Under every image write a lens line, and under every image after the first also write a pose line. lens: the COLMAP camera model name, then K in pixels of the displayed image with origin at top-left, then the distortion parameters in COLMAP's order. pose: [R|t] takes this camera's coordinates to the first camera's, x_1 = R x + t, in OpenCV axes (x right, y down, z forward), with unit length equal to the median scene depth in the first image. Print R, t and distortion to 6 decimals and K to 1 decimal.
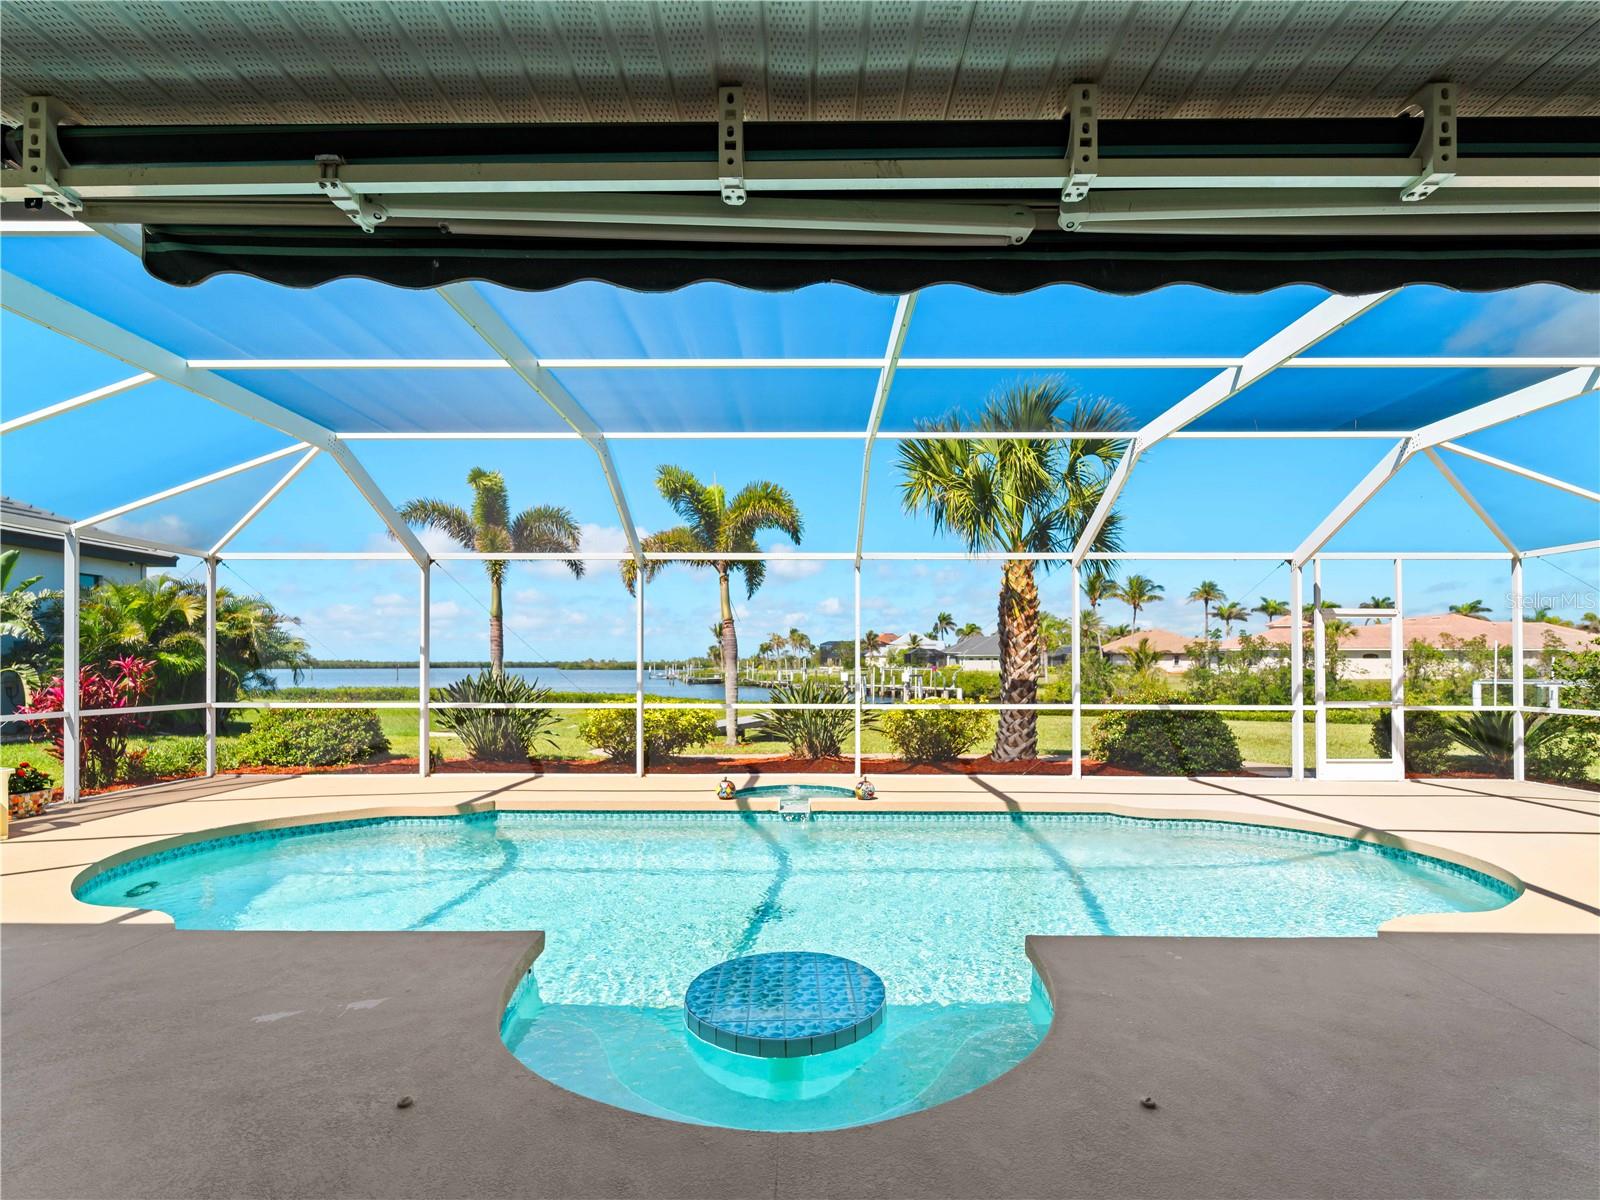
lens RADIAL K [[745.8, 0, 800.9], [0, 745.8, 658.0], [0, 0, 1]] dist [0.001801, -0.000334]
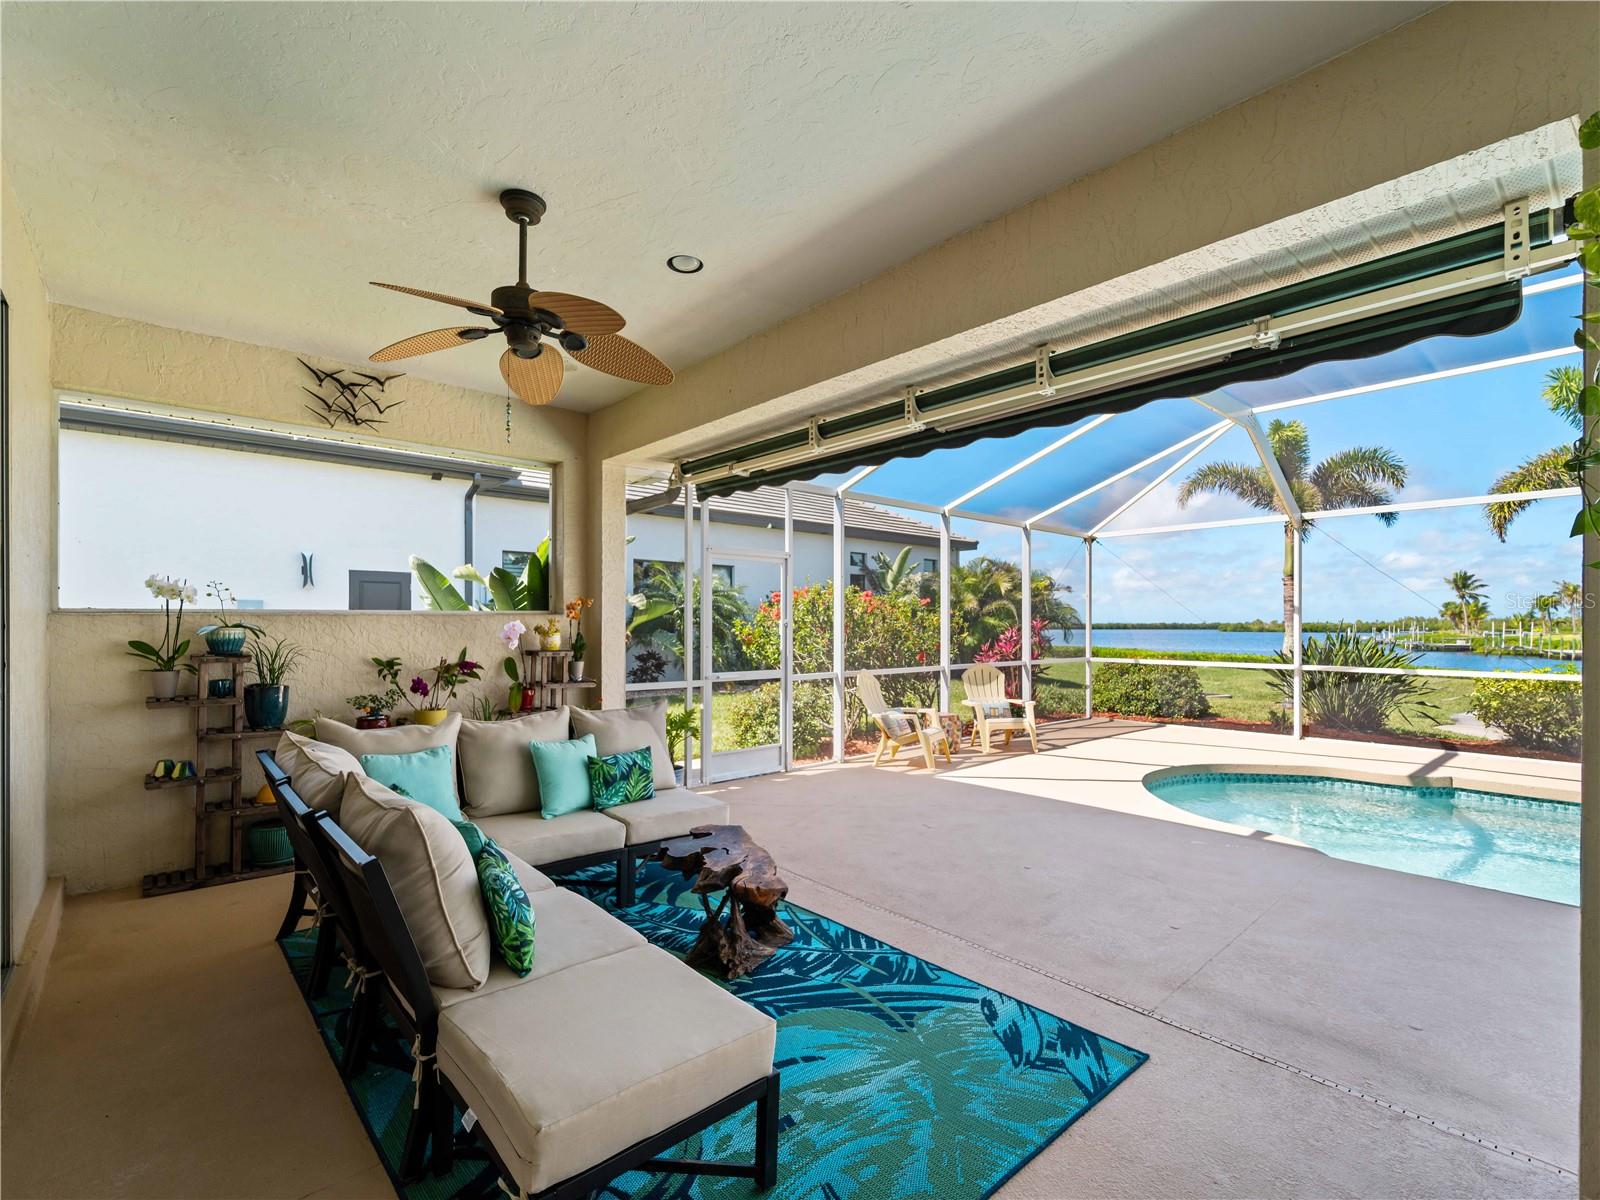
lens RADIAL K [[729.8, 0, 793.0], [0, 729.8, 626.9], [0, 0, 1]] dist [-0.000660, -0.000500]
pose [[0.668658, 0.002564, -0.743566, -0.185575], [0.005033, 0.999956, 0.007975, -0.001391], [0.743553, -0.009075, 0.668615, -0.120826]]
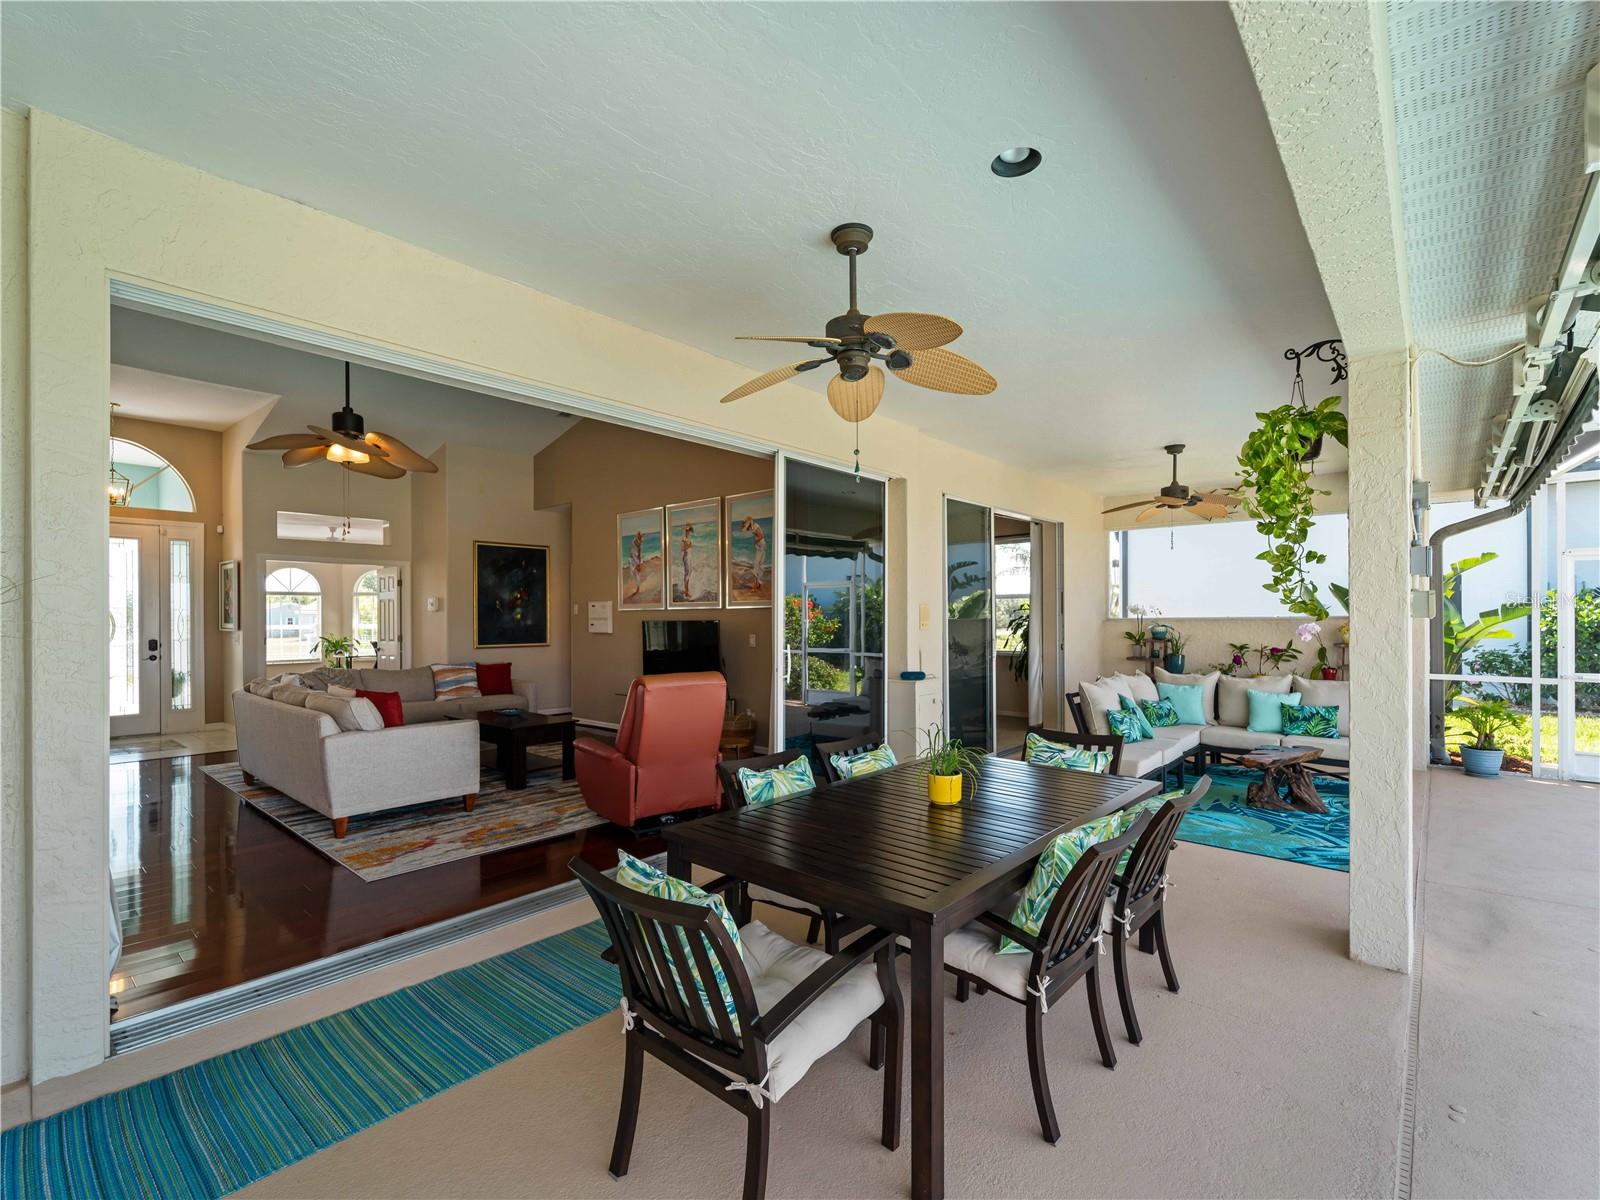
lens RADIAL K [[722.5, 0, 801.9], [0, 722.5, 623.8], [0, 0, 1]] dist [0.001287, 0.000434]
pose [[-0.650888, 0.005095, -0.759157, 0.183489], [0.008827, 0.999961, -0.000857, -0.005283], [0.759123, -0.007259, -0.650907, 0.116036]]
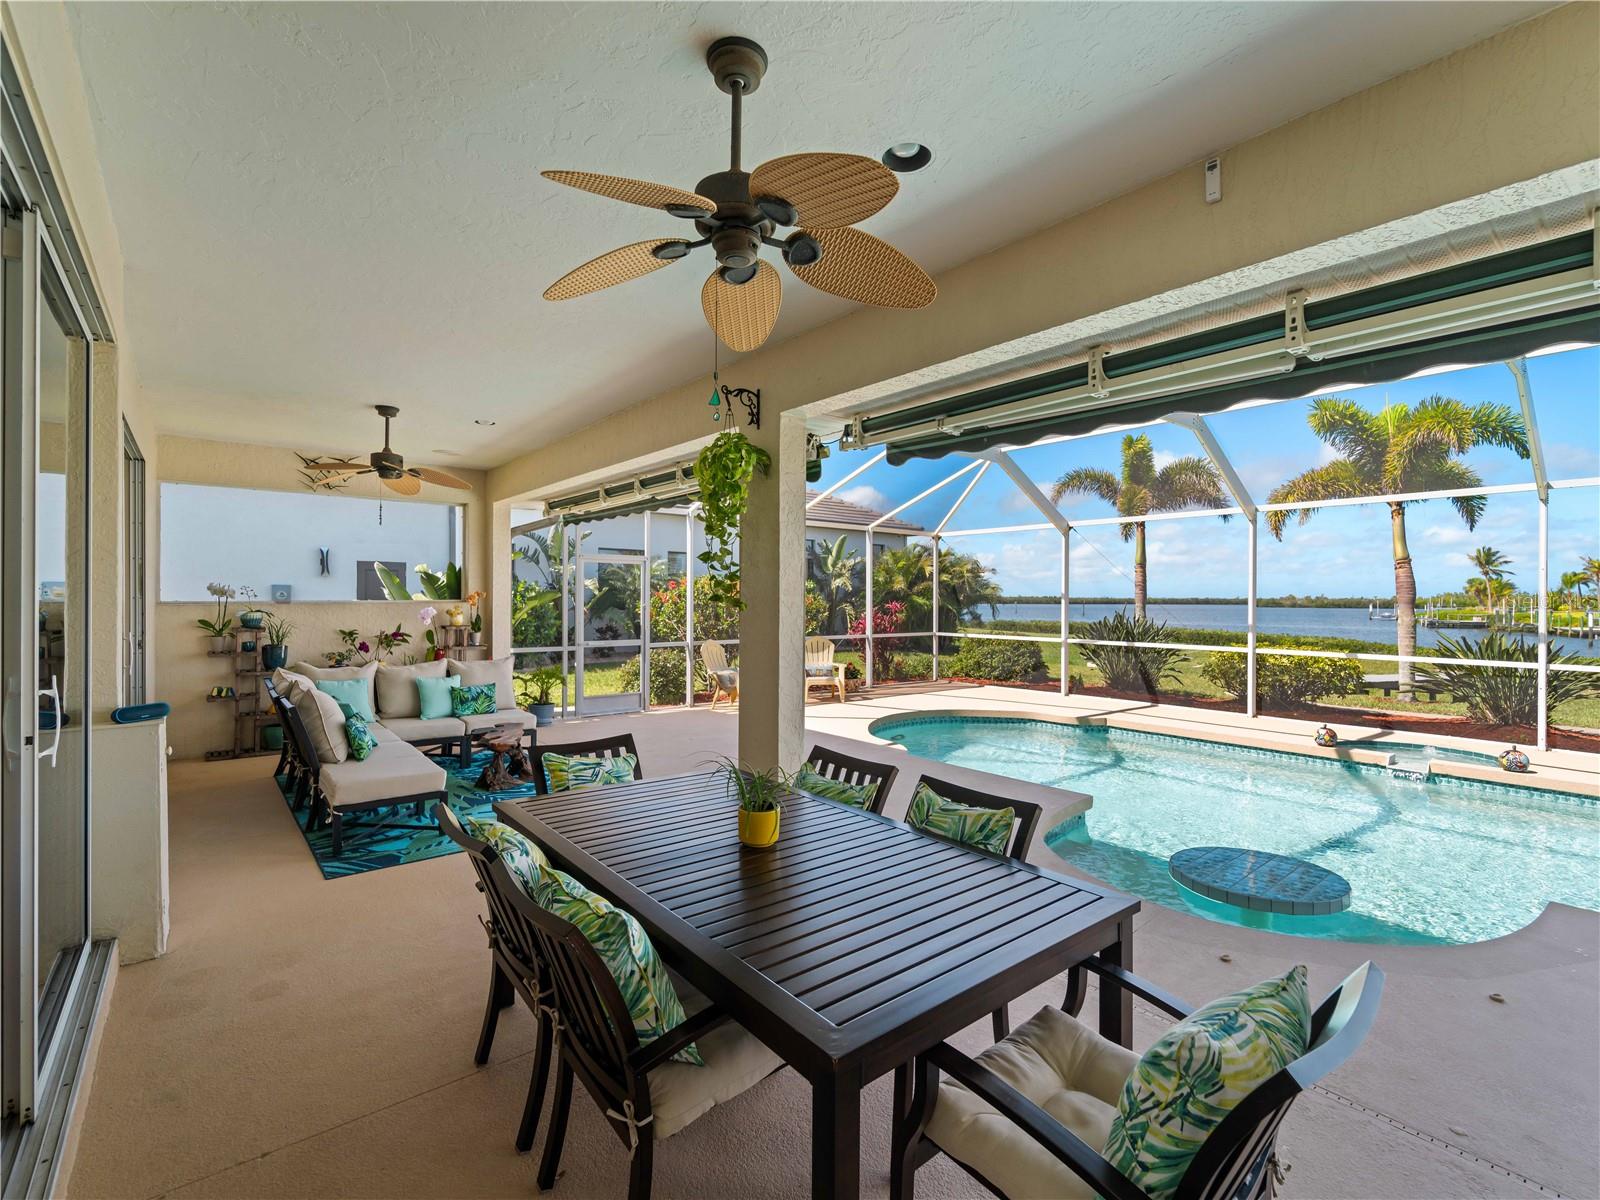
lens RADIAL K [[723.9, 0, 798.2], [0, 723.9, 604.0], [0, 0, 1]] dist [-0.000140, 0.000087]
pose [[0.641260, 0.008659, -0.767275, 0.128626], [0.001807, 0.999917, 0.012796, -0.013254], [0.767321, -0.009592, 0.641191, -0.126544]]
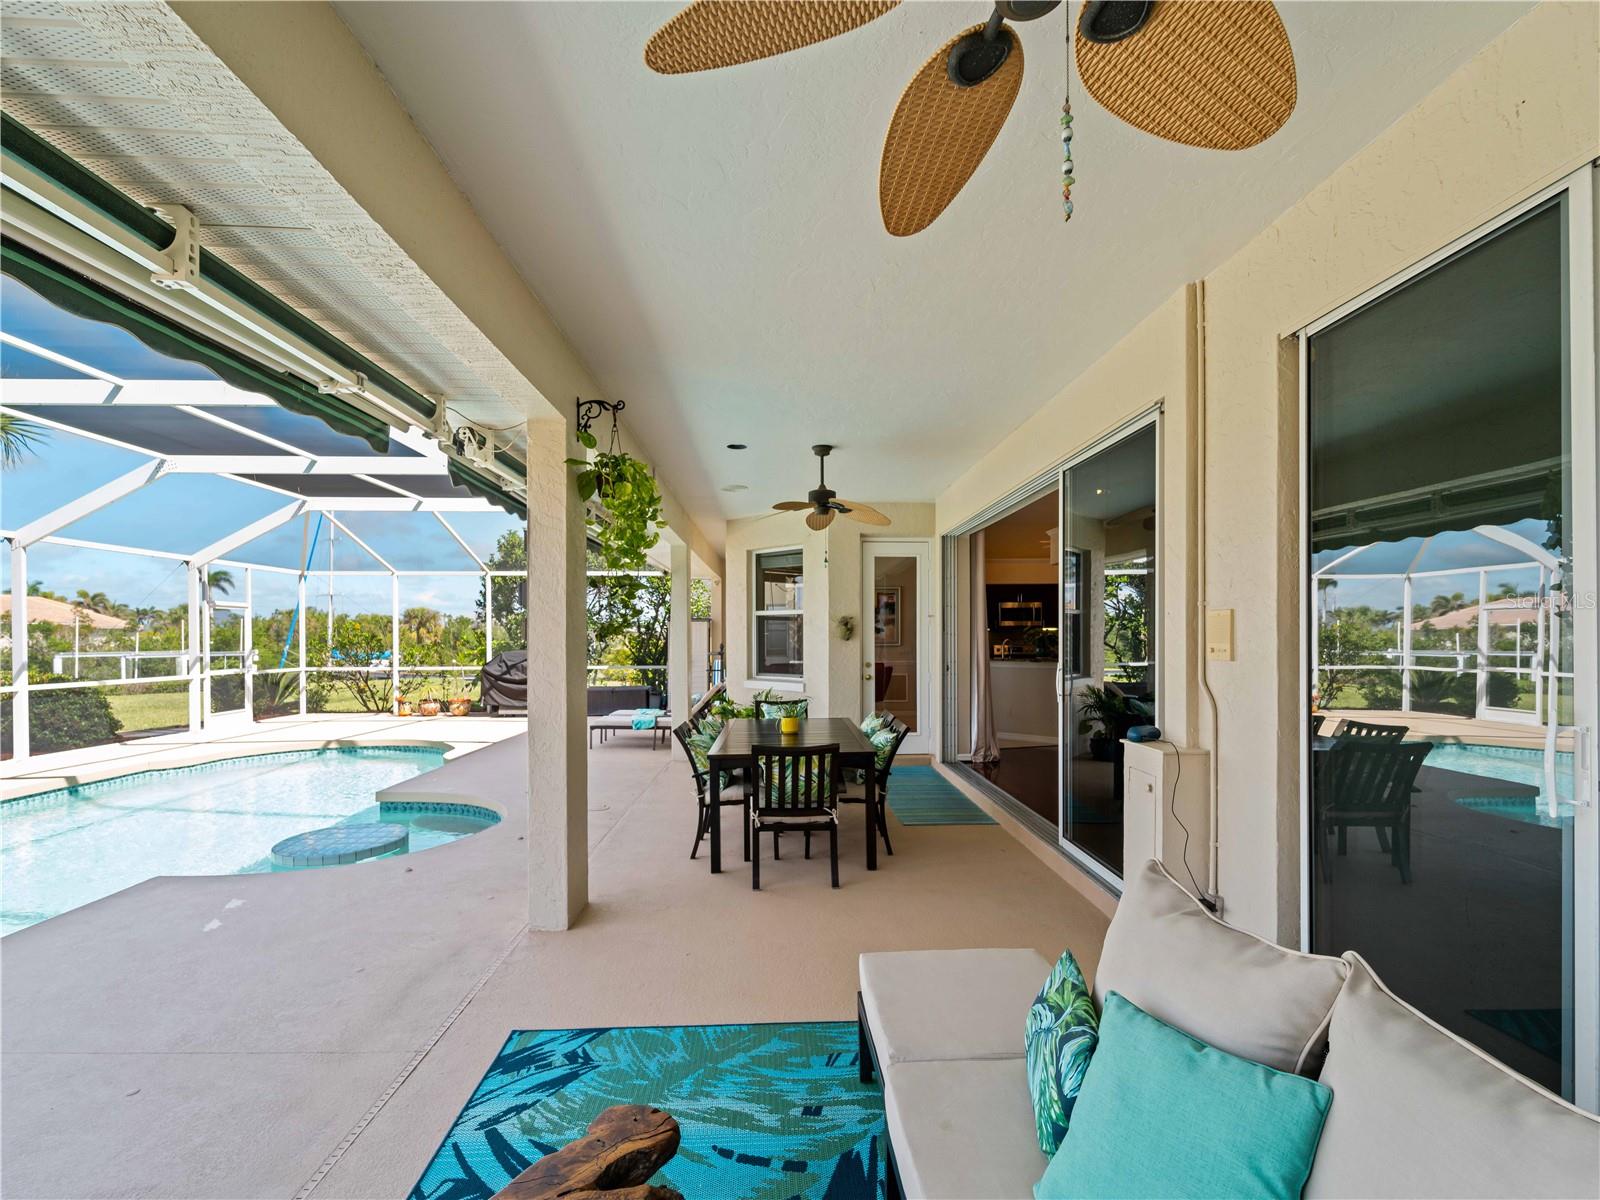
lens RADIAL K [[736.2, 0, 799.1], [0, 736.2, 634.4], [0, 0, 1]] dist [0.004182, -0.000818]
pose [[-0.042544, -0.000349, 0.999095, -0.517672], [-0.004943, 0.999988, 0.000139, -0.009132], [-0.999082, -0.004932, -0.042545, 0.007290]]
